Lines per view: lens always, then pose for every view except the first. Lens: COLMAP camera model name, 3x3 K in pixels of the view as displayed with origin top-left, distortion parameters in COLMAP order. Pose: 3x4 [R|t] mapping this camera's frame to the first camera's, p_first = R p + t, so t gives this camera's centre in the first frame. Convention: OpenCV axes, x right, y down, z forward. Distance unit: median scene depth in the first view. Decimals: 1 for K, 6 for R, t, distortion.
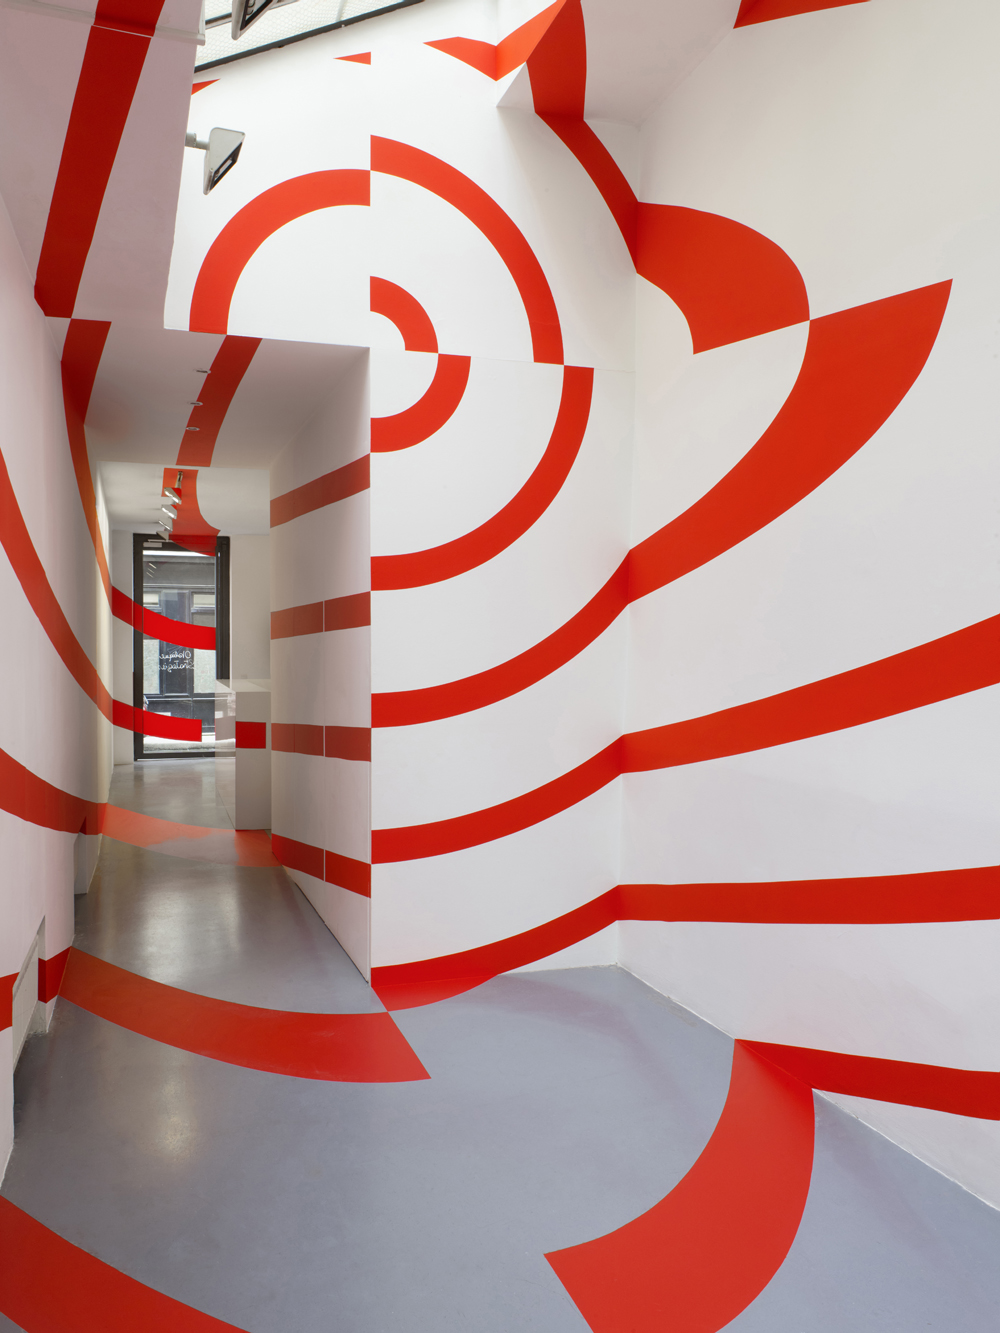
lens RADIAL K [[1748.9, 0, 932.2], [0, 1748.9, 664.2], [0, 0, 1]] dist [0.002639, 0.013920]
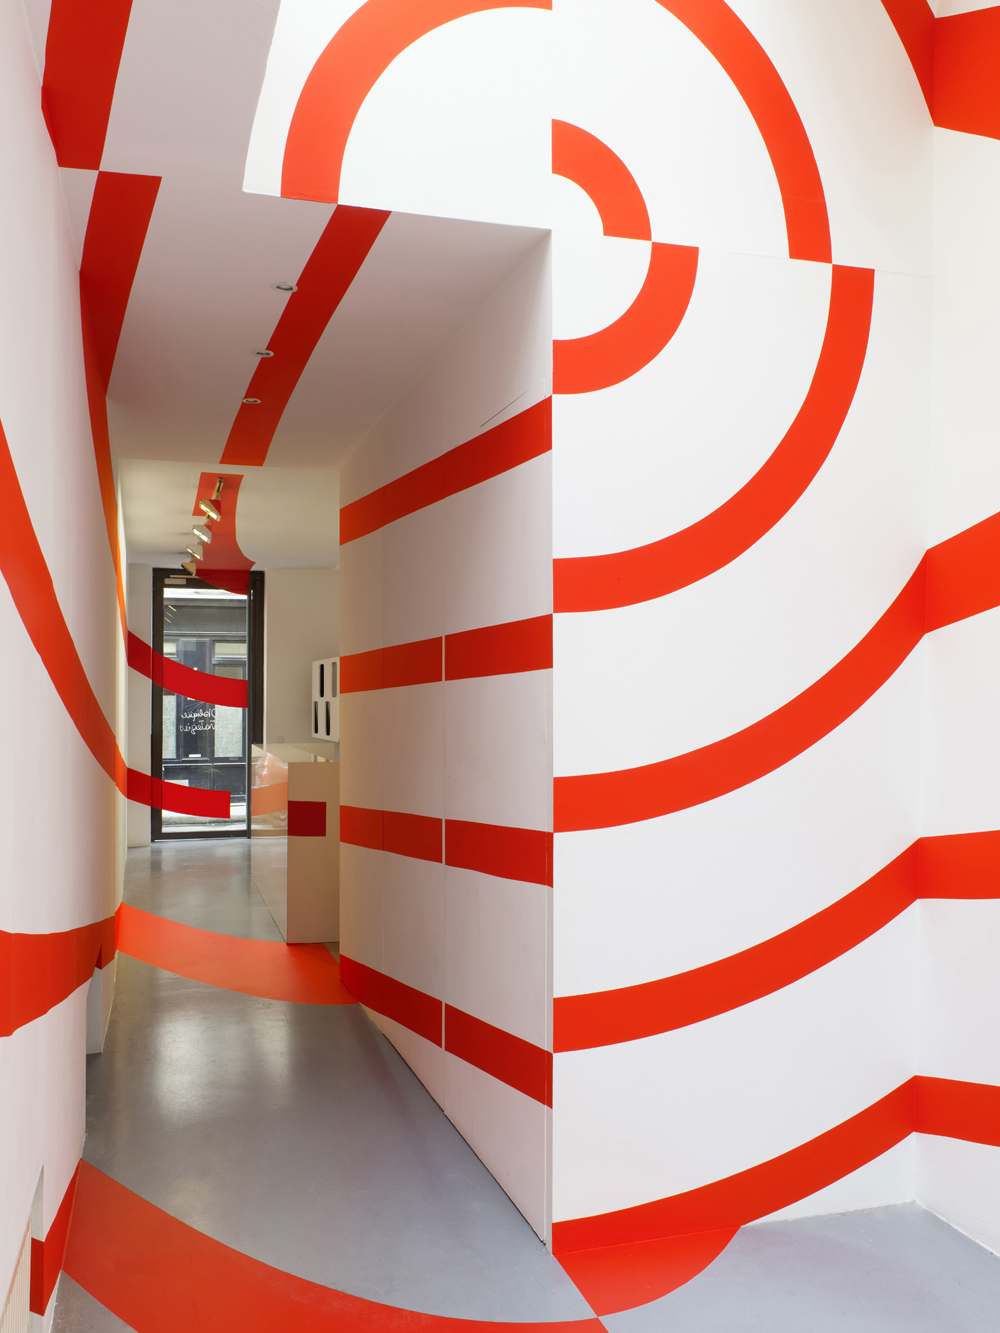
lens RADIAL K [[1970.2, 0, 868.2], [0, 1970.2, 624.1], [0, 0, 1]] dist [0.012484, -0.008231]
pose [[0.997129, -0.009298, -0.075146, -0.077260], [0.005708, 0.998839, -0.047840, -0.001804], [0.075503, 0.047273, 0.996024, 0.151954]]
